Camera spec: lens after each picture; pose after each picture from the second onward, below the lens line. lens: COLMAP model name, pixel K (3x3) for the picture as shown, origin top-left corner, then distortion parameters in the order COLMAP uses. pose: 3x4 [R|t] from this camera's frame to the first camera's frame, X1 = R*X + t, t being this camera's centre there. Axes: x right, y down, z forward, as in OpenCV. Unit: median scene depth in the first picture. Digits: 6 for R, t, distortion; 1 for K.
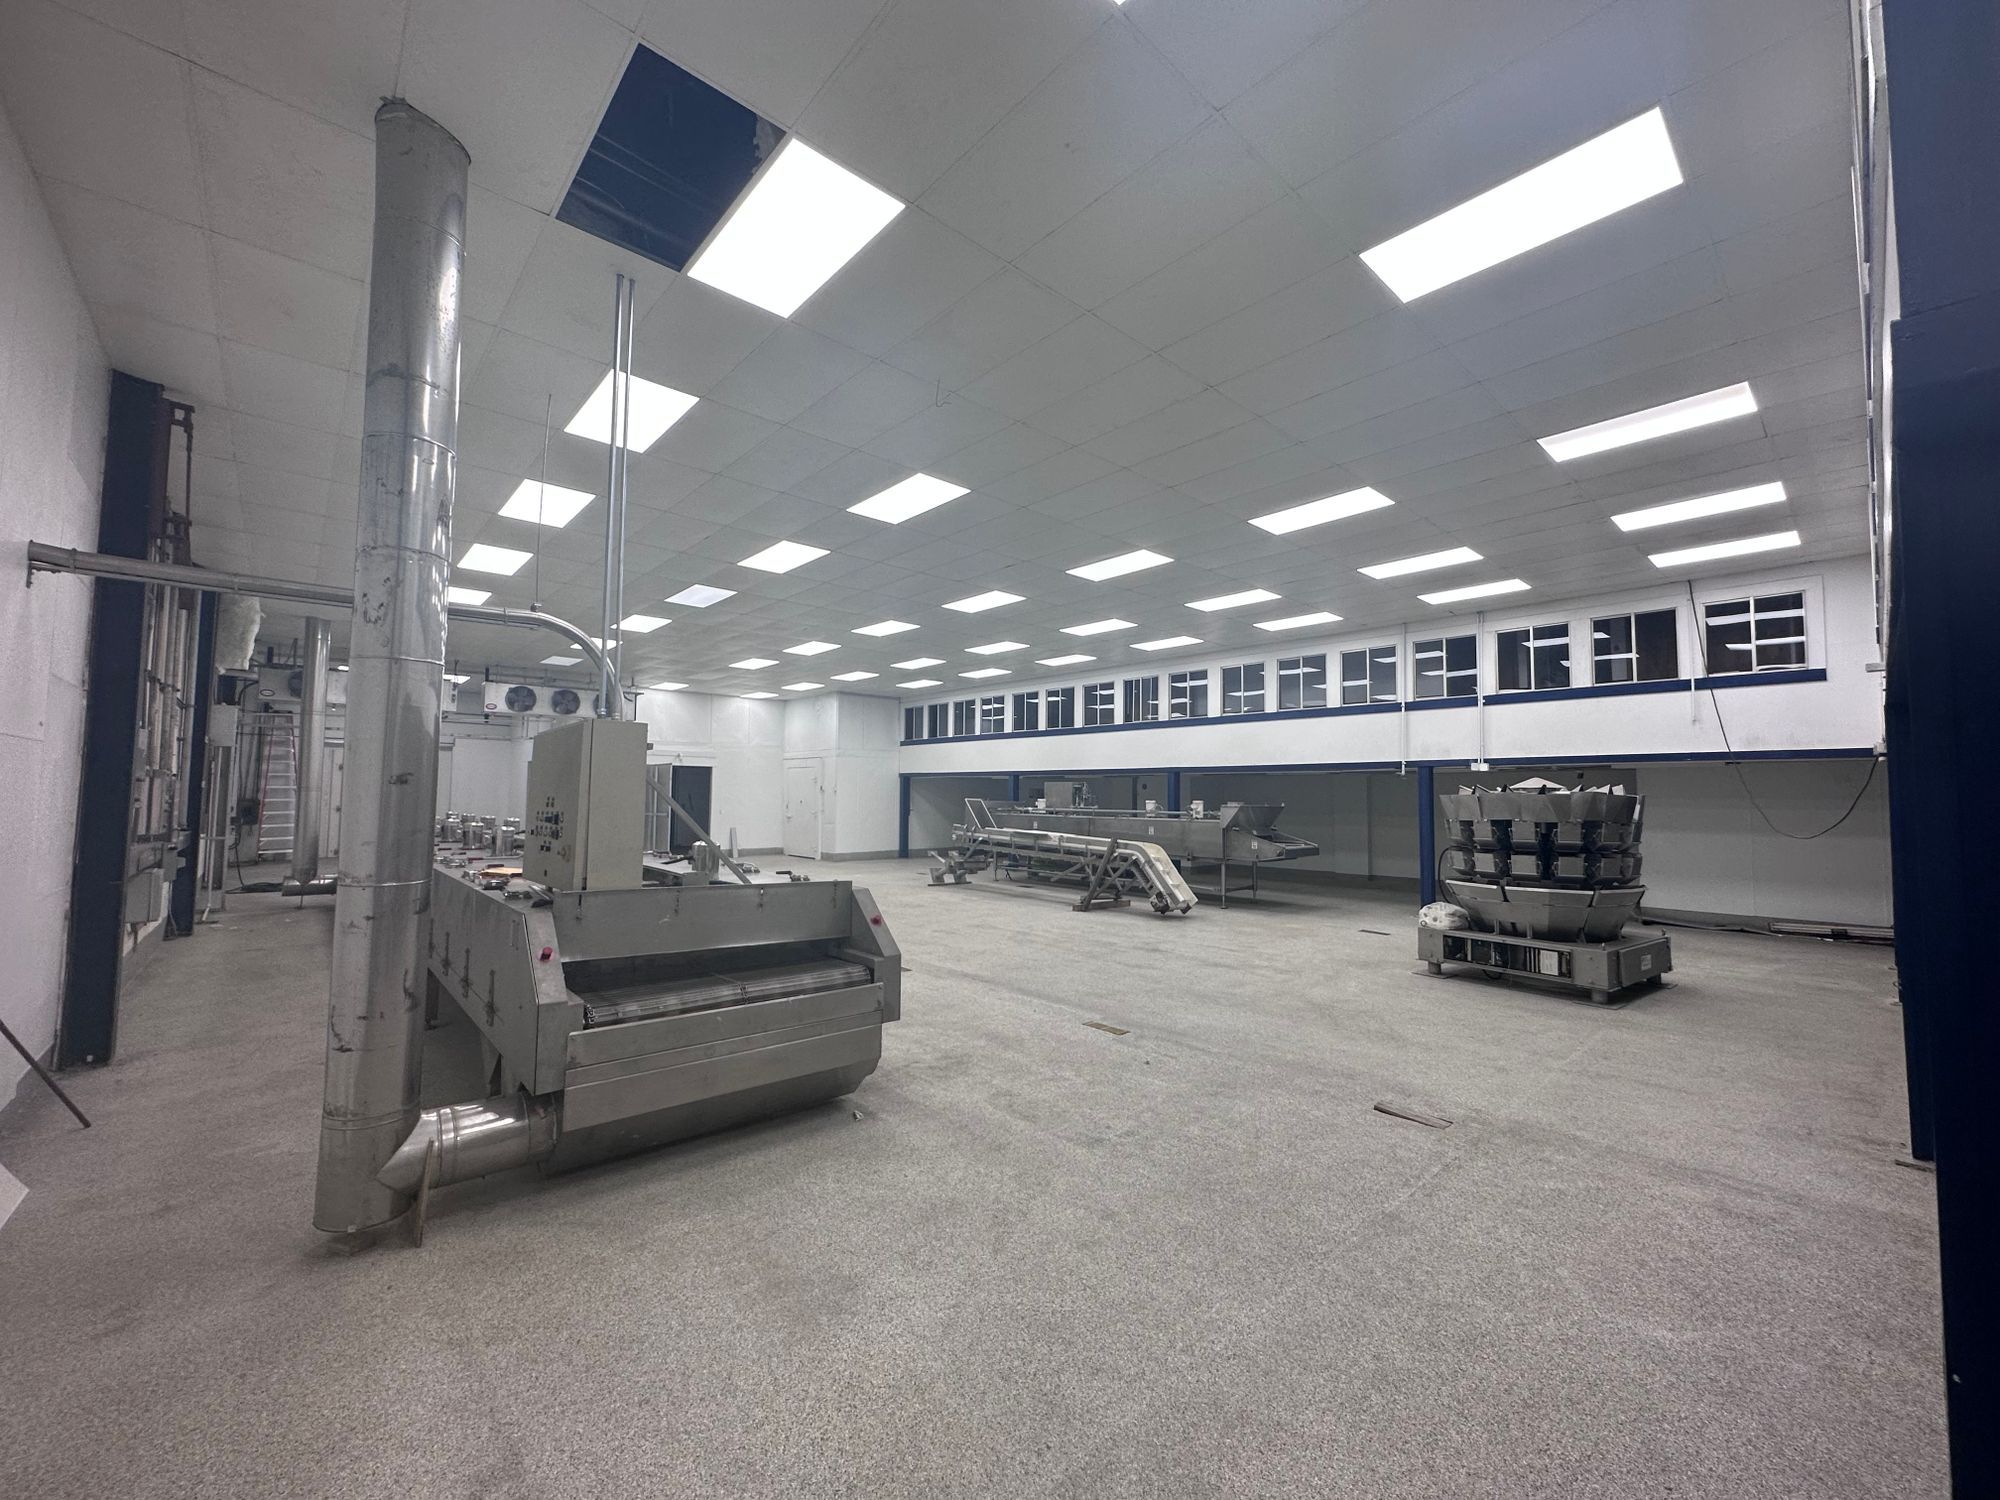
lens RADIAL K [[796.7, 0, 1085.2], [0, 796.7, 755.1], [0, 0, 1]] dist [-0.003356, -0.000361]
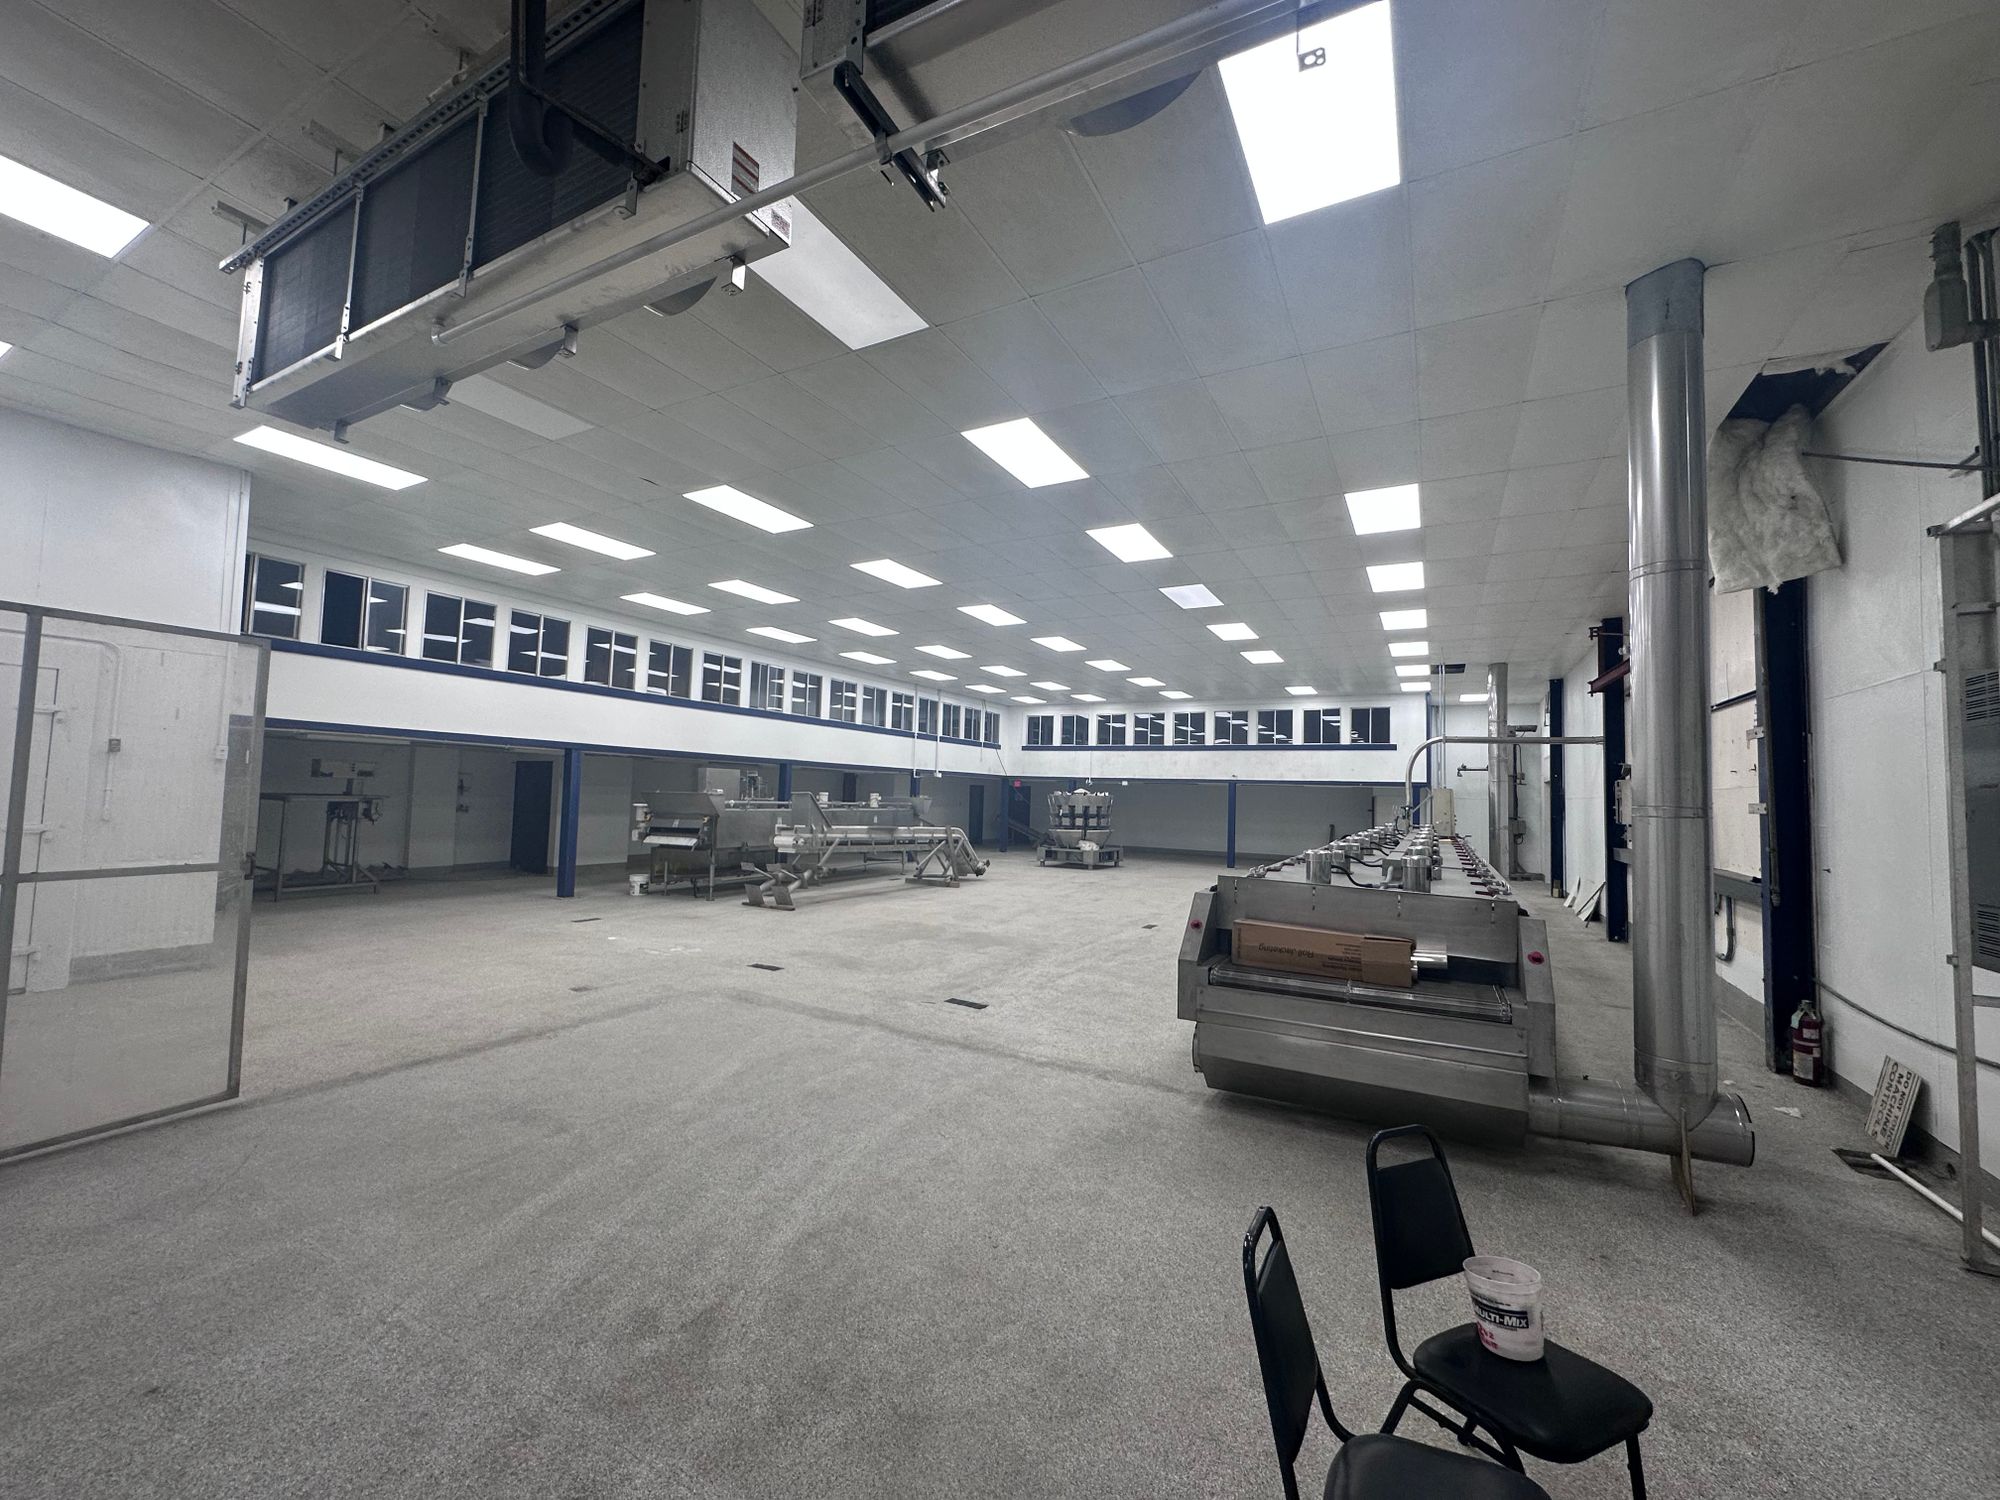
lens RADIAL K [[796.7, 0, 1002.4], [0, 796.7, 747.9], [0, 0, 1]] dist [-0.003356, -0.000361]
pose [[-0.287605, 0.032608, 0.957194, -0.987326], [-0.088061, 0.994286, -0.060331, 0.038609], [-0.953692, -0.101643, -0.283091, 1.038825]]
